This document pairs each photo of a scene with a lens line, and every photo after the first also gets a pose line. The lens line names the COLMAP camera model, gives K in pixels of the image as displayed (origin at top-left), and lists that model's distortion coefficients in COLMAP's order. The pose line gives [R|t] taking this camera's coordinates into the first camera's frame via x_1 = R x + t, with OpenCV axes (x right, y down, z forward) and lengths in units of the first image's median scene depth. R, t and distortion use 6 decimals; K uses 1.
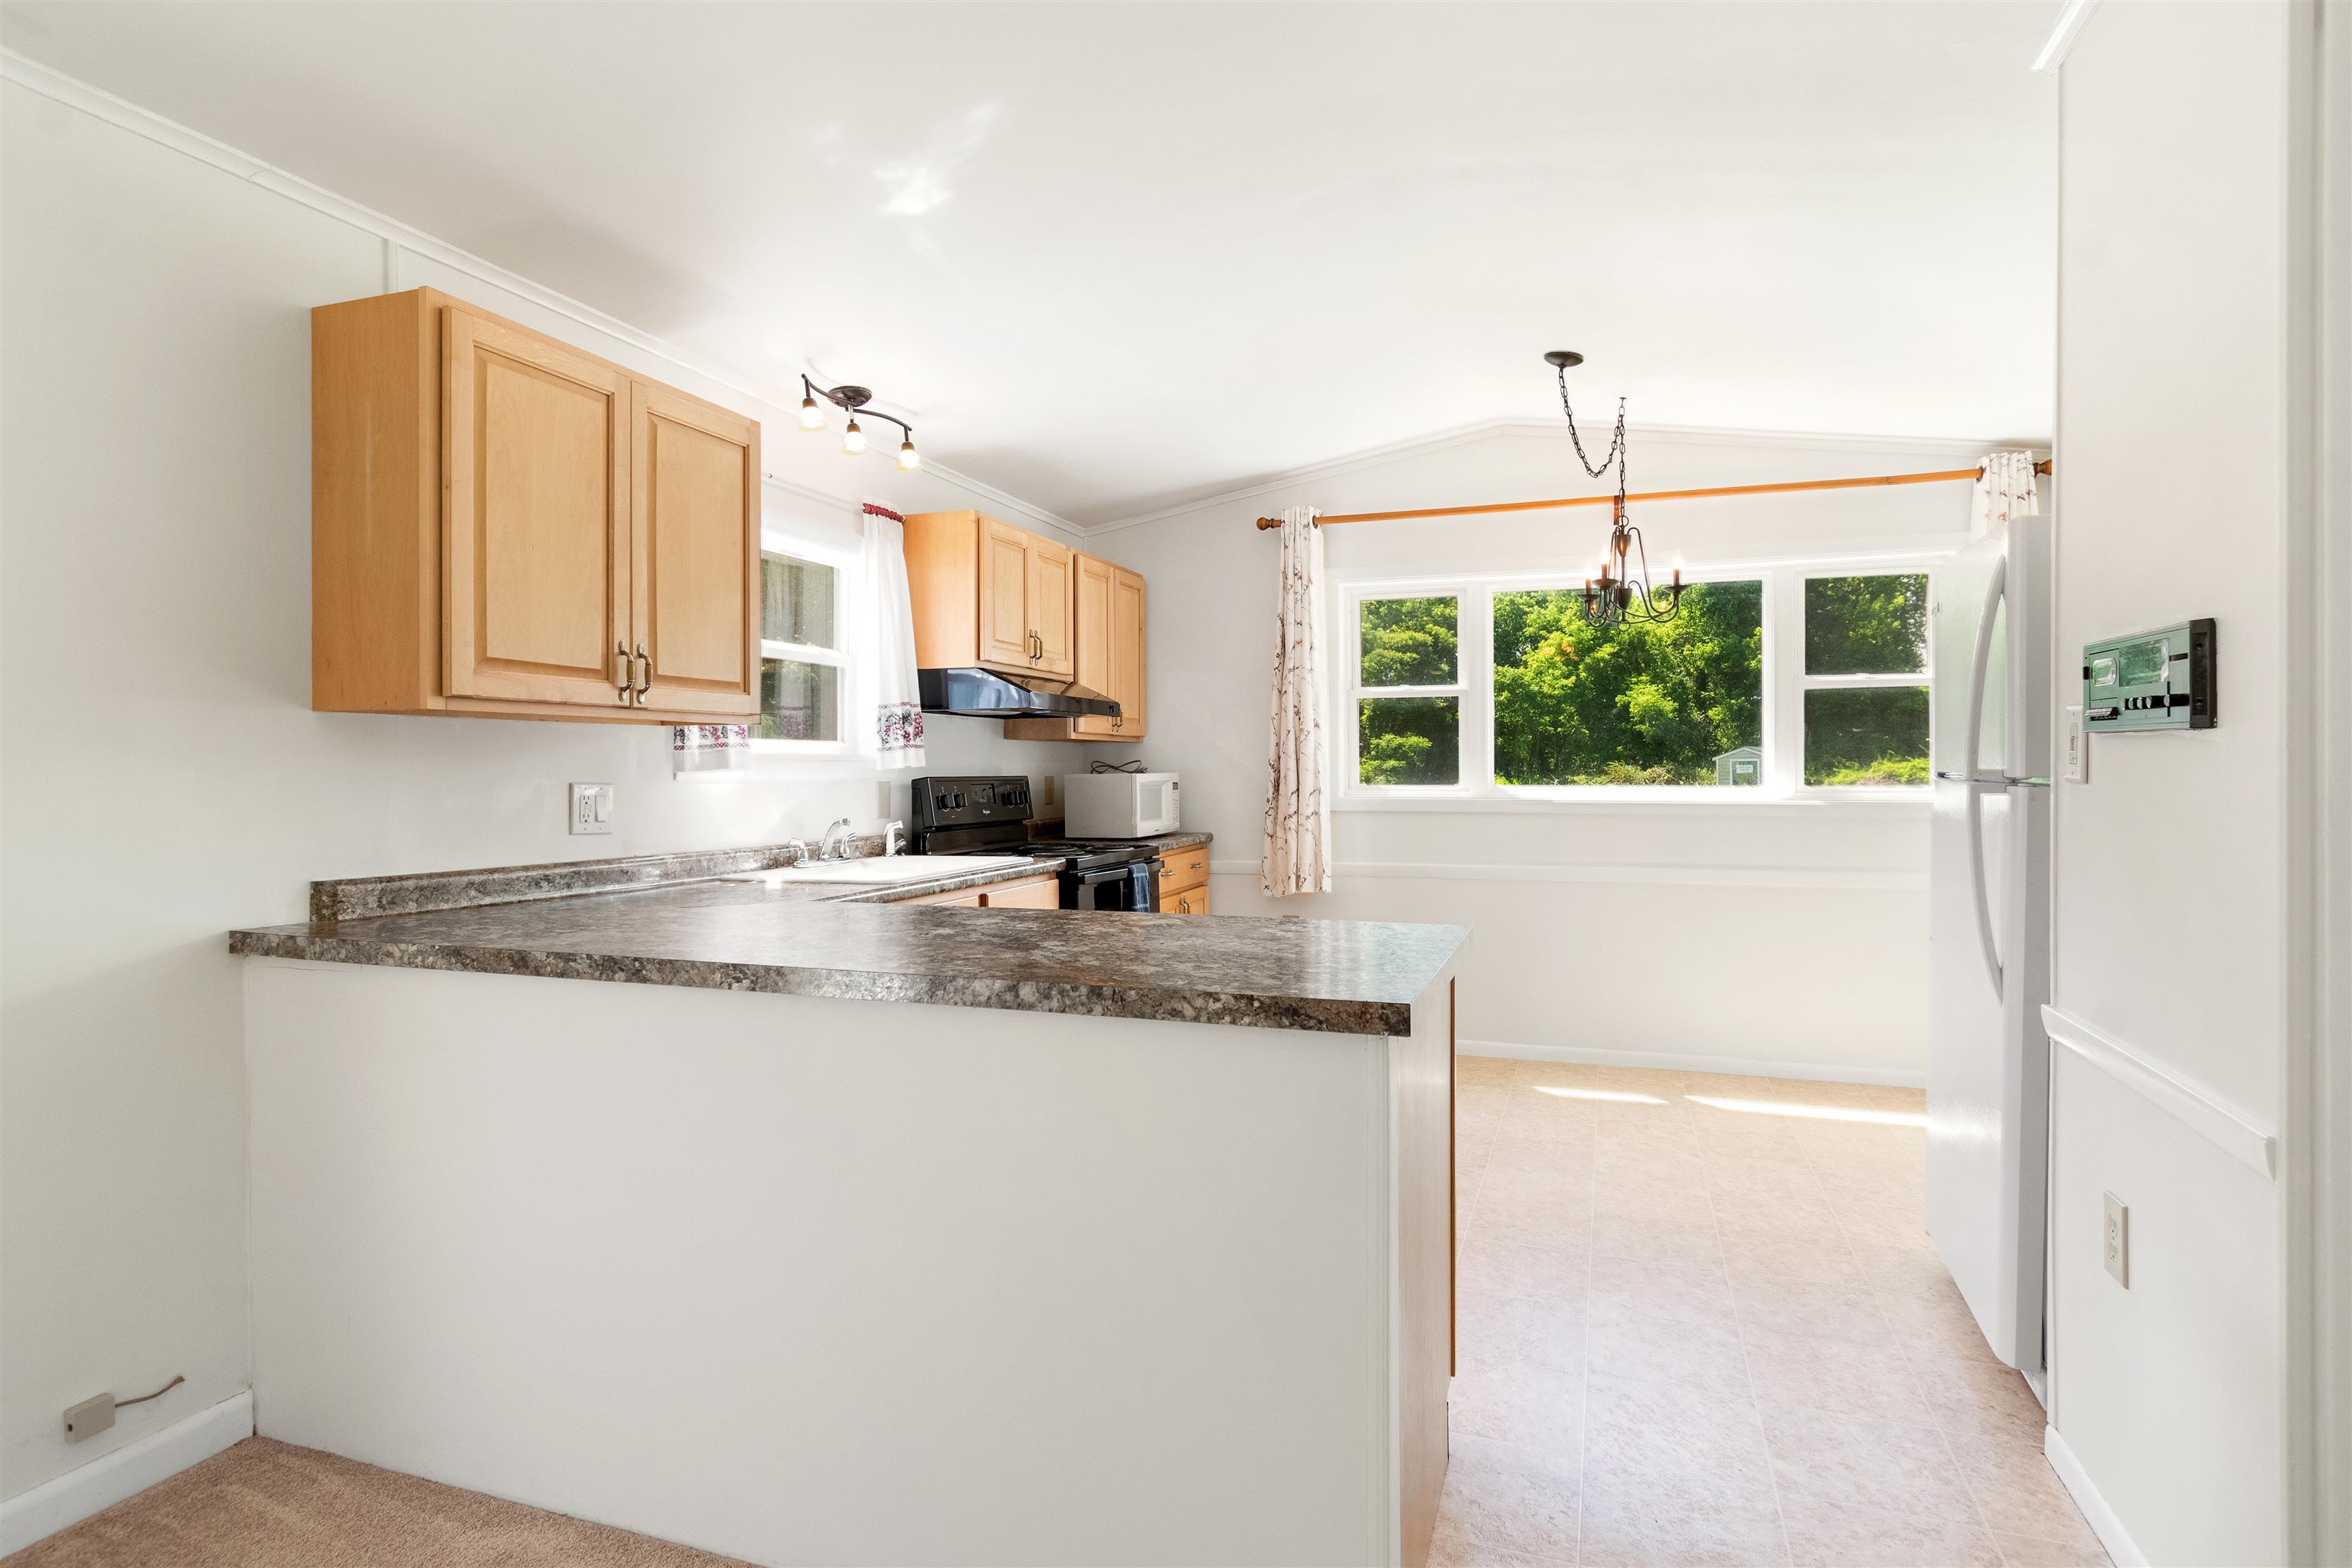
lens RADIAL K [[1199.3, 0, 1188.2], [0, 1199.3, 770.8], [0, 0, 1]] dist [0.003152, -0.012118]
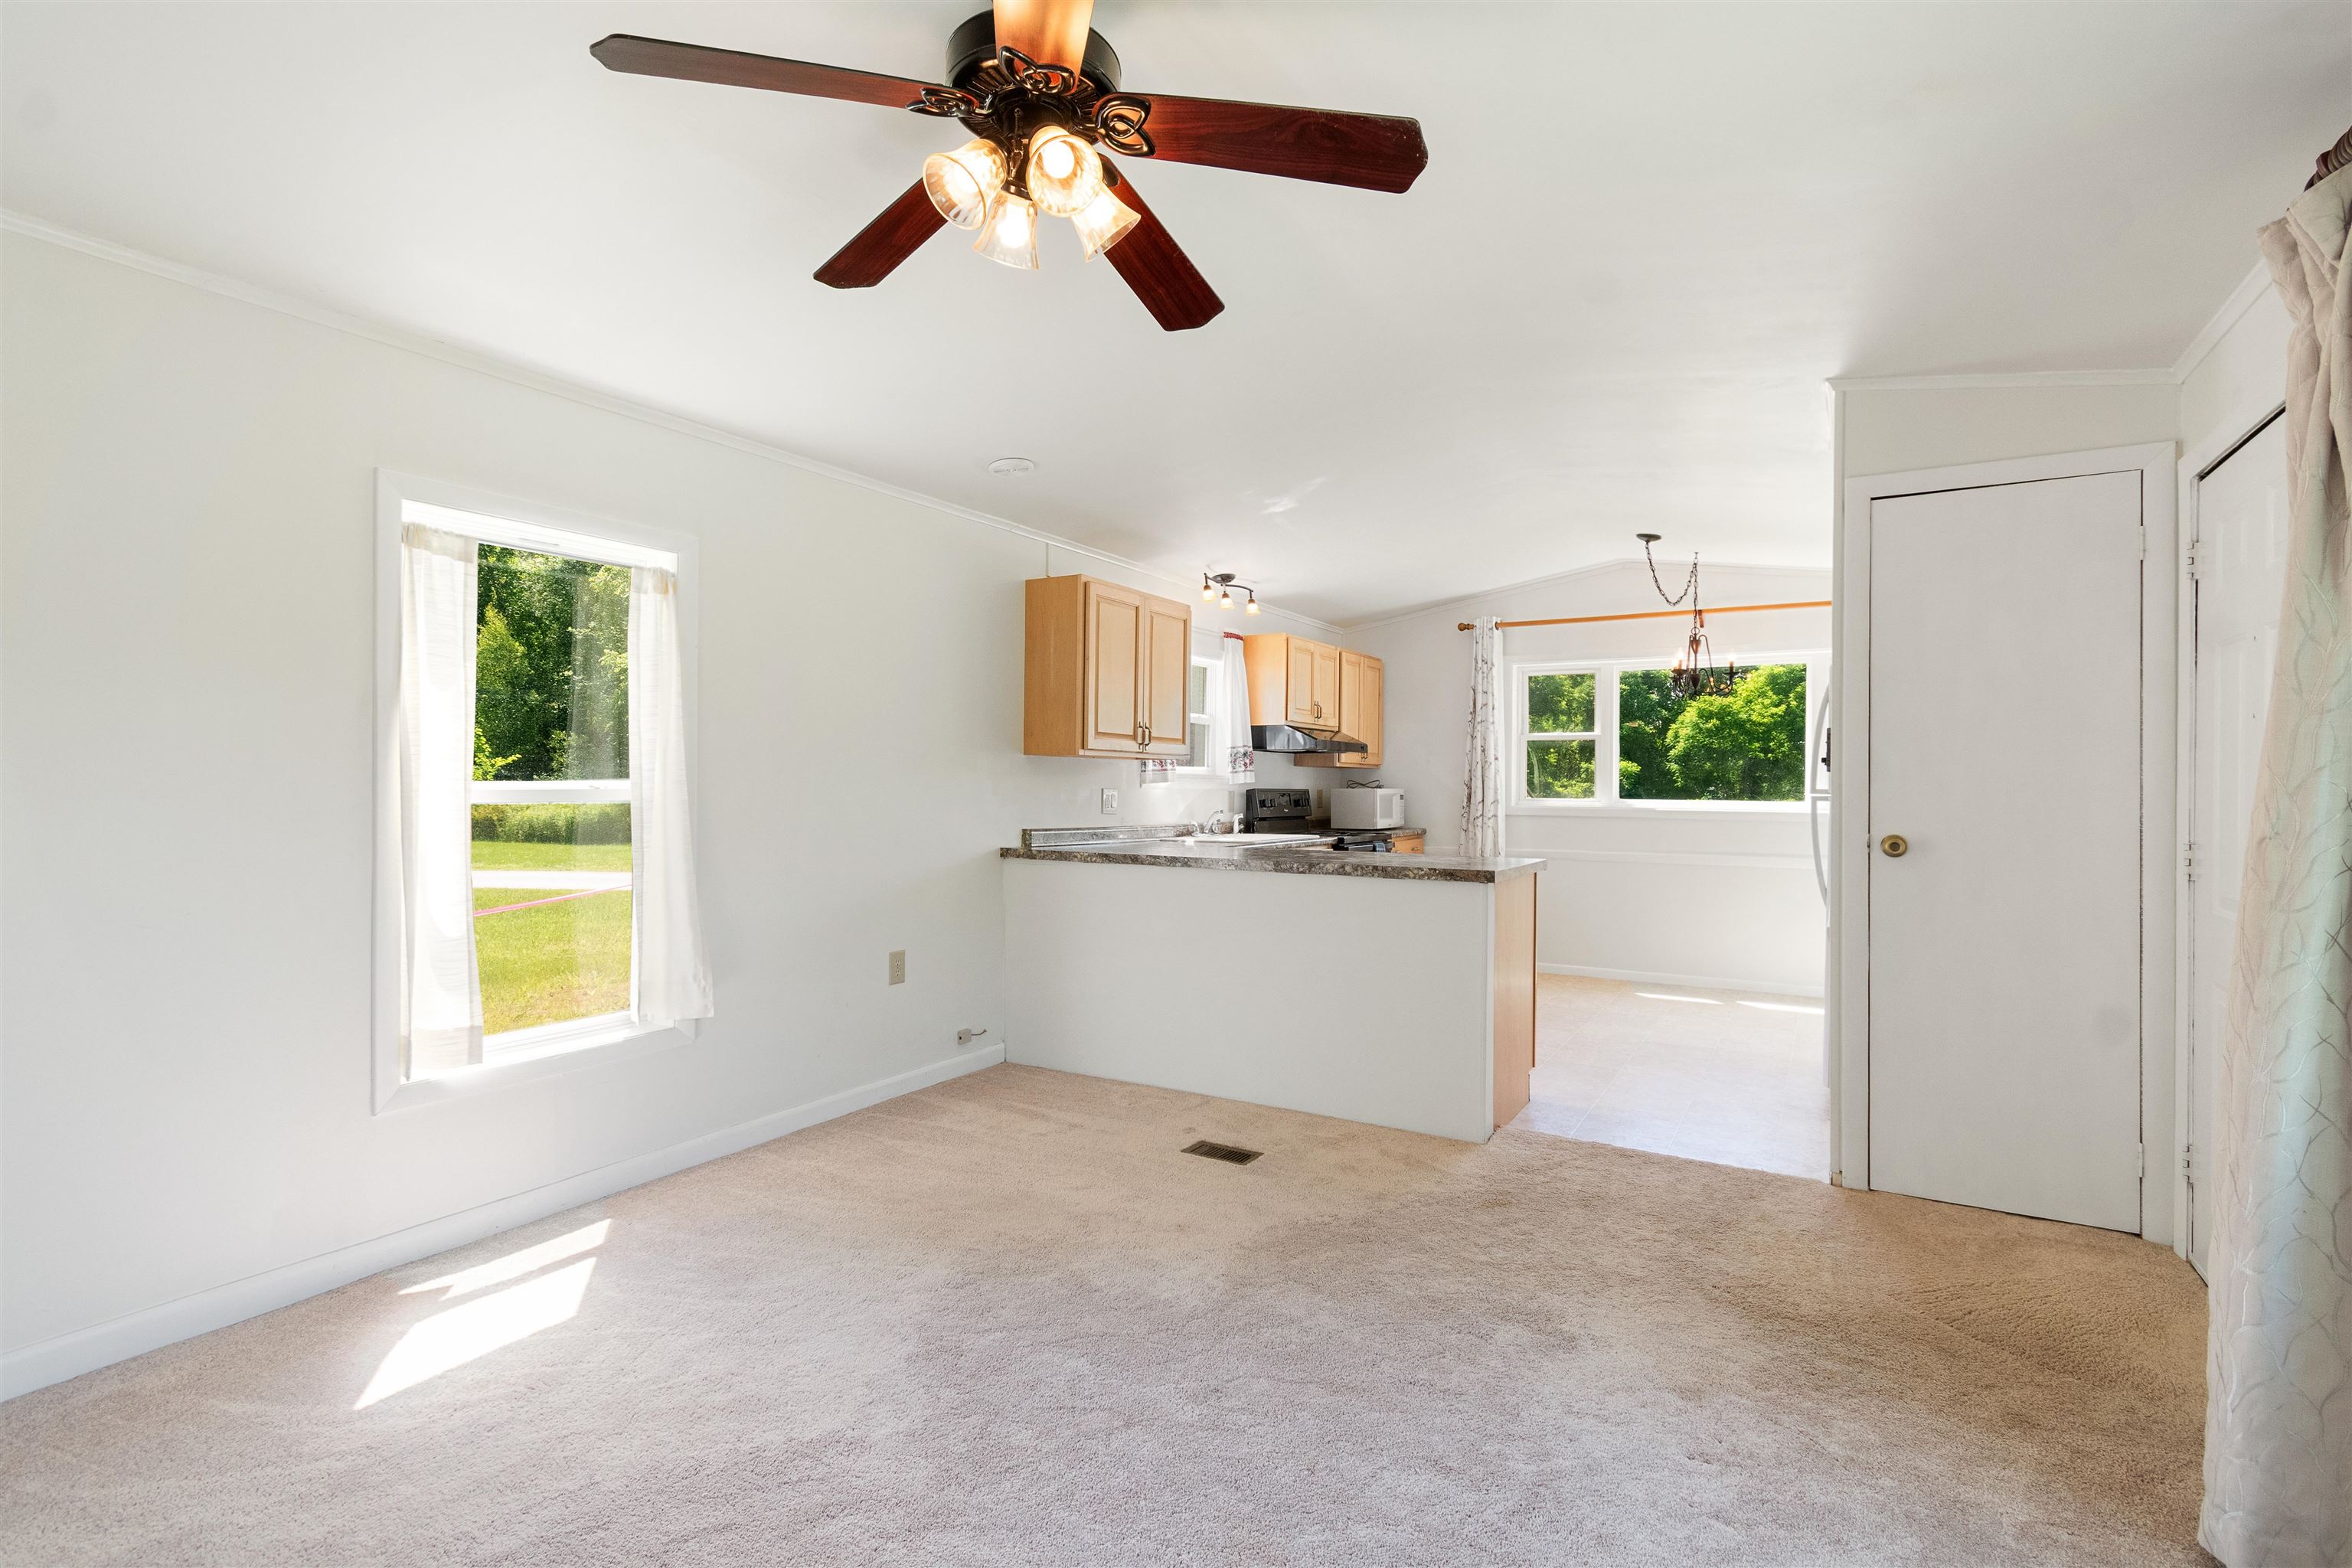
lens RADIAL K [[1087.0, 0, 1187.9], [0, 1087.0, 790.9], [0, 0, 1]] dist [0.000381, 0.000073]
pose [[0.980016, 0.012572, -0.198520, -0.003129], [-0.012290, 0.999921, 0.002656, 0.004684], [0.198538, -0.000163, 0.980093, -0.468424]]
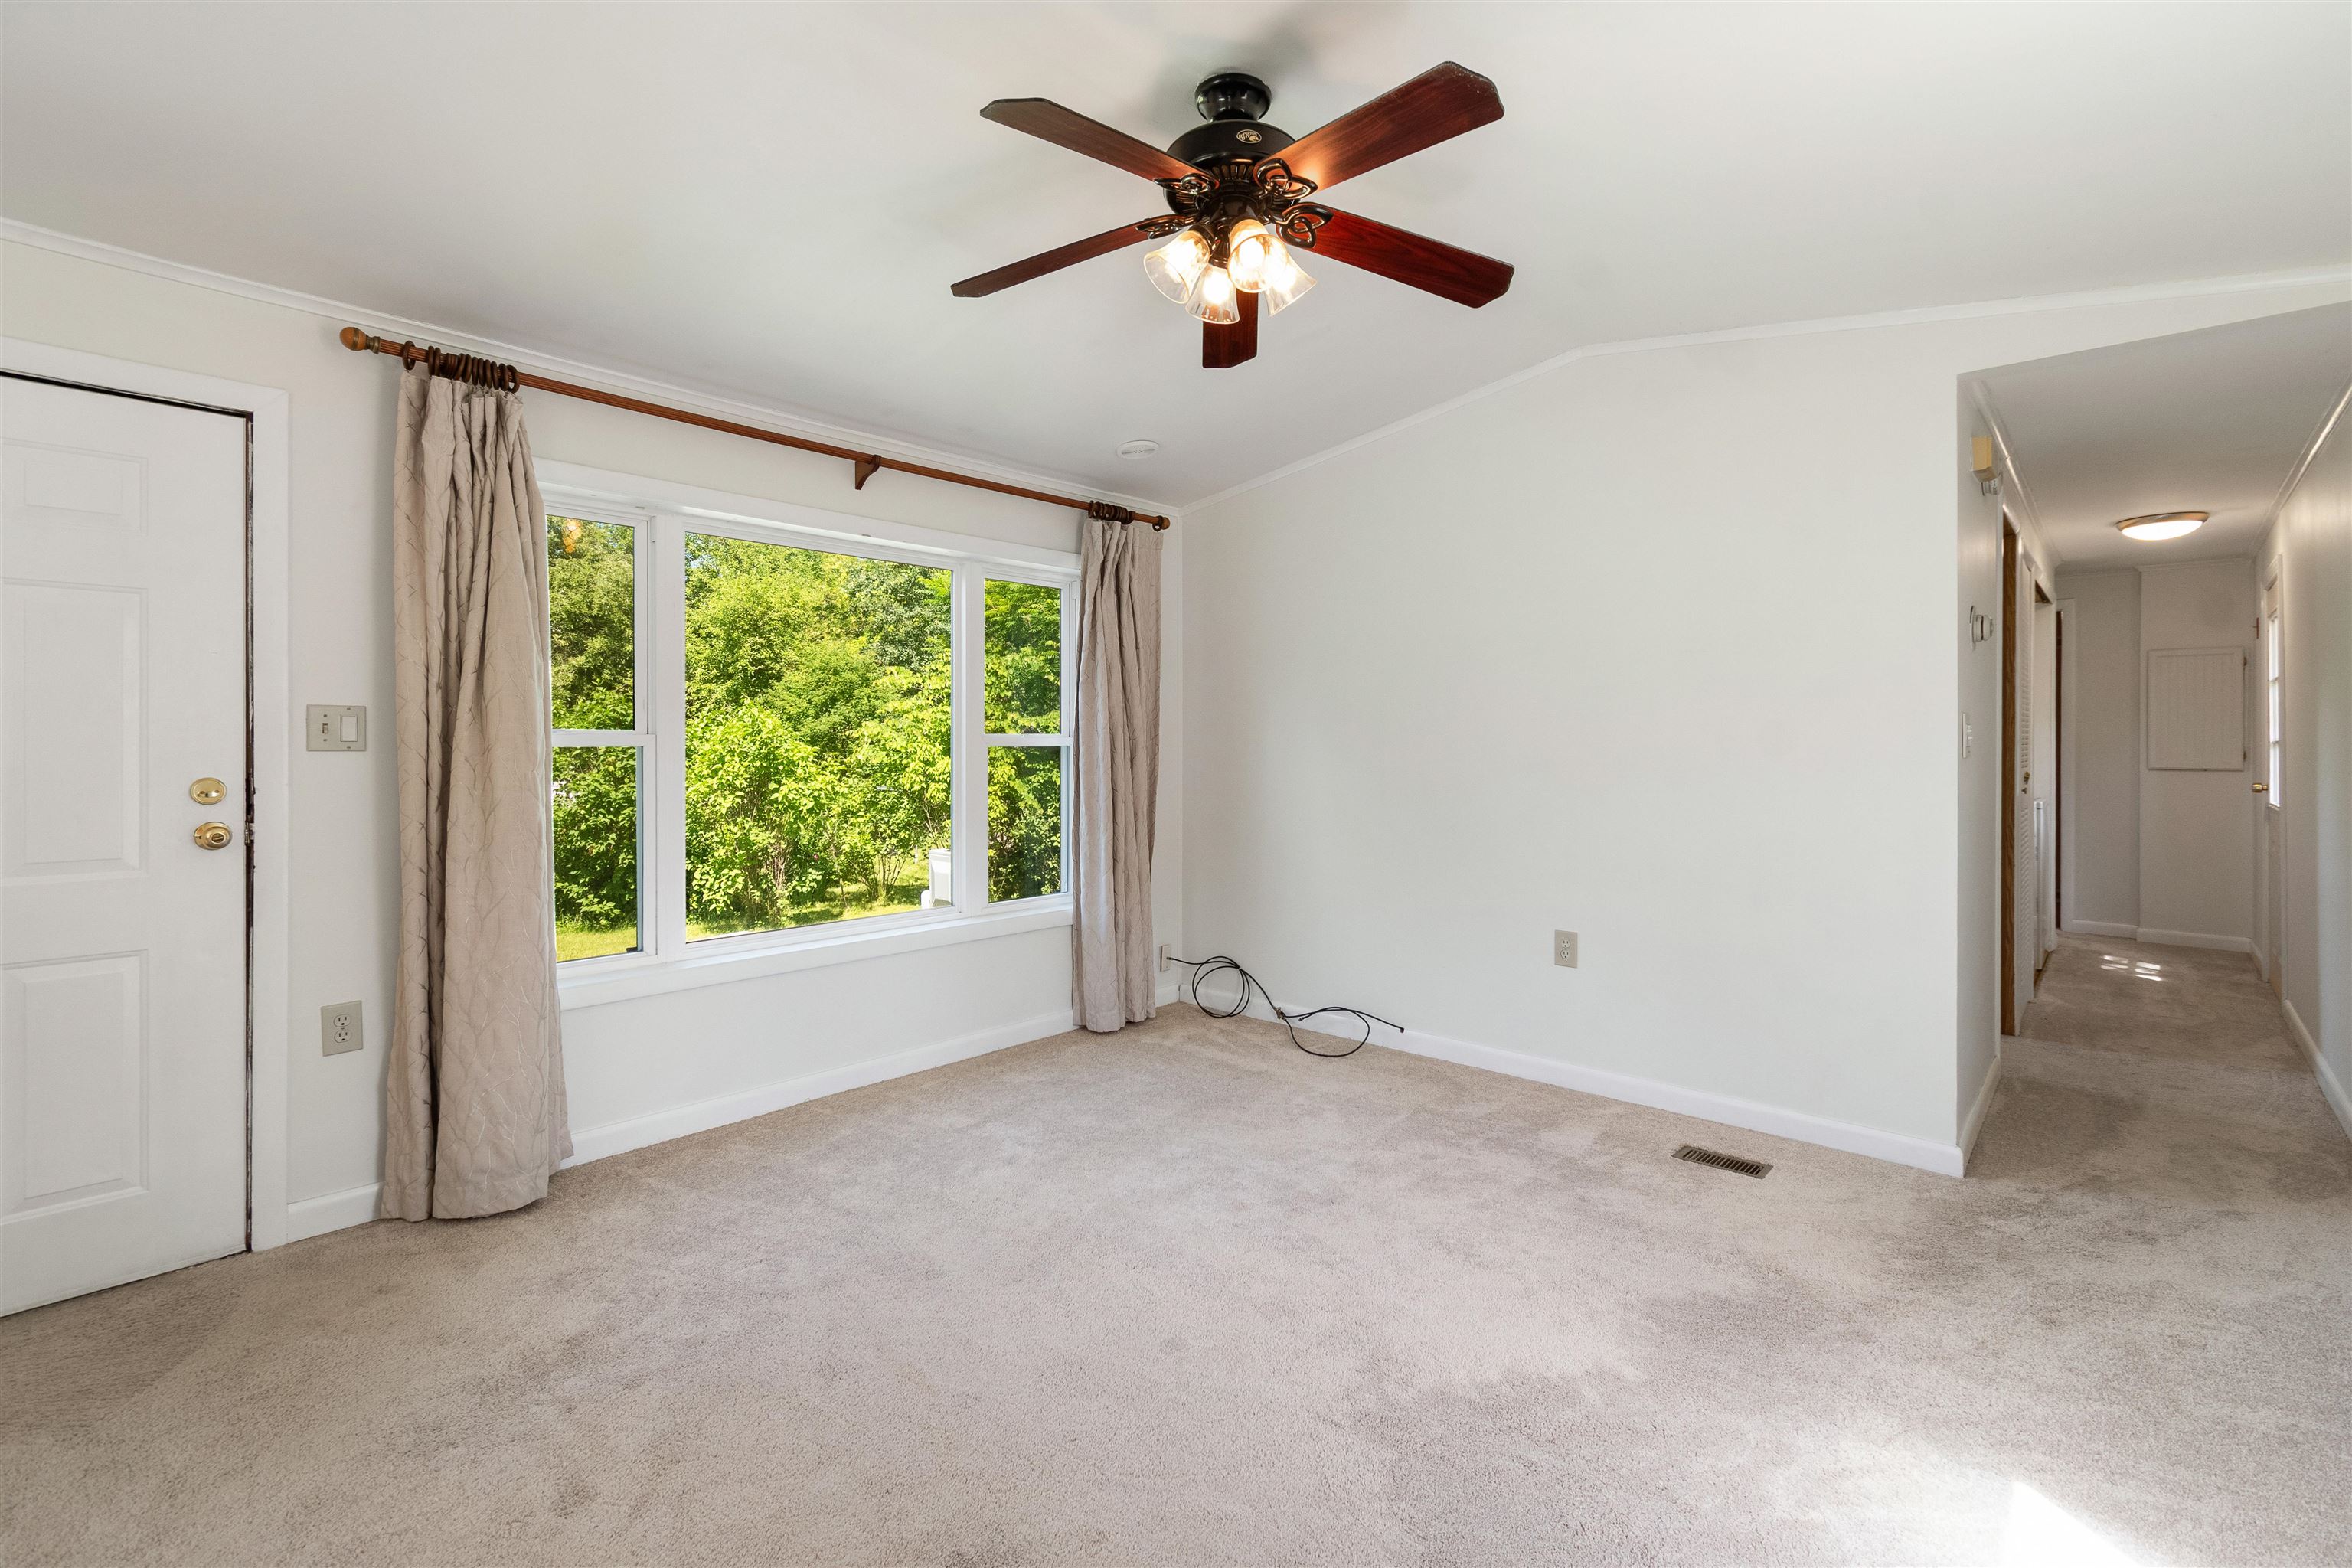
lens RADIAL K [[1037.4, 0, 1182.2], [0, 1037.4, 735.4], [0, 0, 1]] dist [-0.000305, 0.000182]
pose [[-0.921427, 0.007920, 0.388470, -0.287282], [0.008629, 0.999963, 0.000082, -0.000361], [-0.388455, 0.003428, -0.921461, 0.320659]]
